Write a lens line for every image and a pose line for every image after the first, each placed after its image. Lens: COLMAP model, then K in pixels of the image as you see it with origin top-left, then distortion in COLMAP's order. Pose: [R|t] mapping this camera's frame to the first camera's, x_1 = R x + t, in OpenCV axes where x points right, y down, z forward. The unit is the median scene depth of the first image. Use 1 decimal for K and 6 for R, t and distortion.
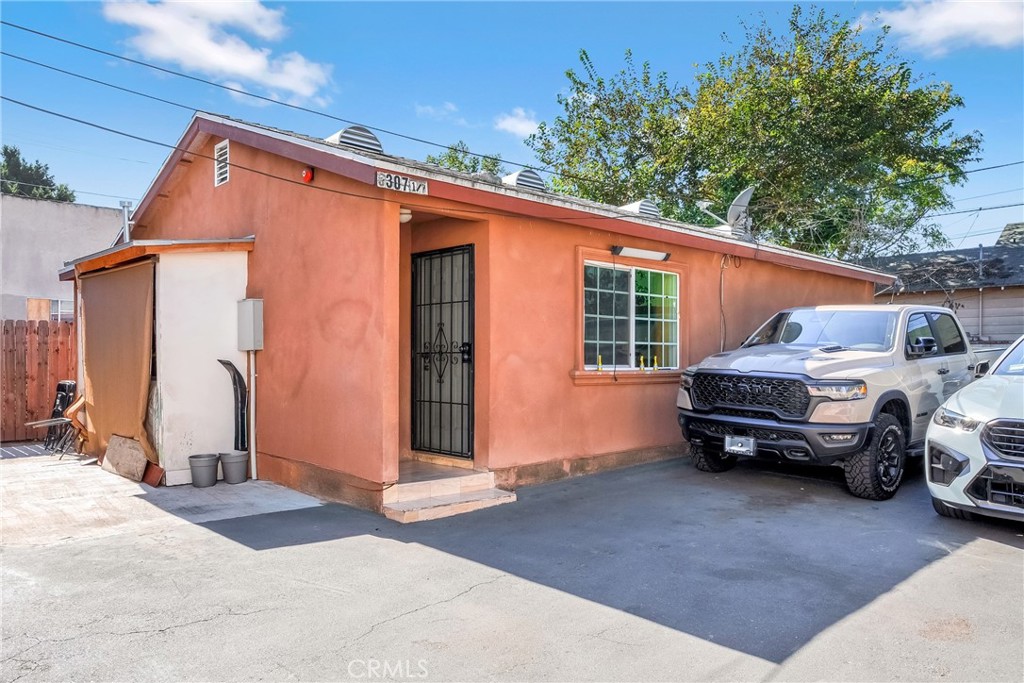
lens RADIAL K [[711.6, 0, 512.3], [0, 711.6, 354.8], [0, 0, 1]] dist [0.009579, -0.000611]
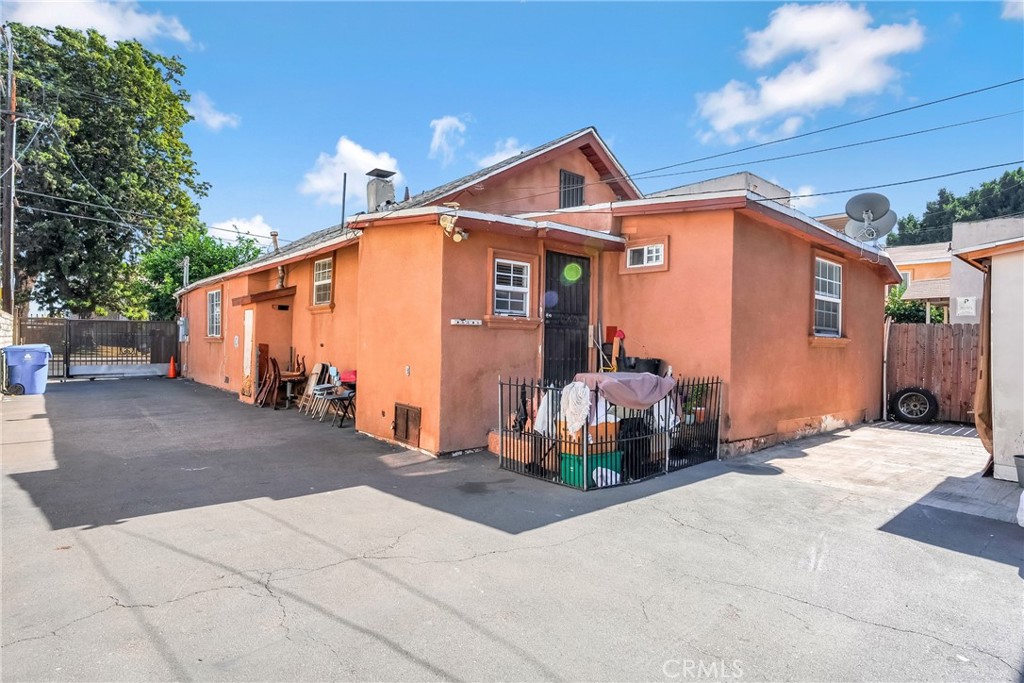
lens RADIAL K [[547.1, 0, 512.0], [0, 547.1, 341.5], [0, 0, 1]] dist [0.000274, 0.000611]
pose [[-0.038277, -0.011138, -0.999205, 0.537628], [-0.014658, 0.999837, -0.010583, 0.005796], [0.999160, 0.014241, -0.038434, 0.507383]]
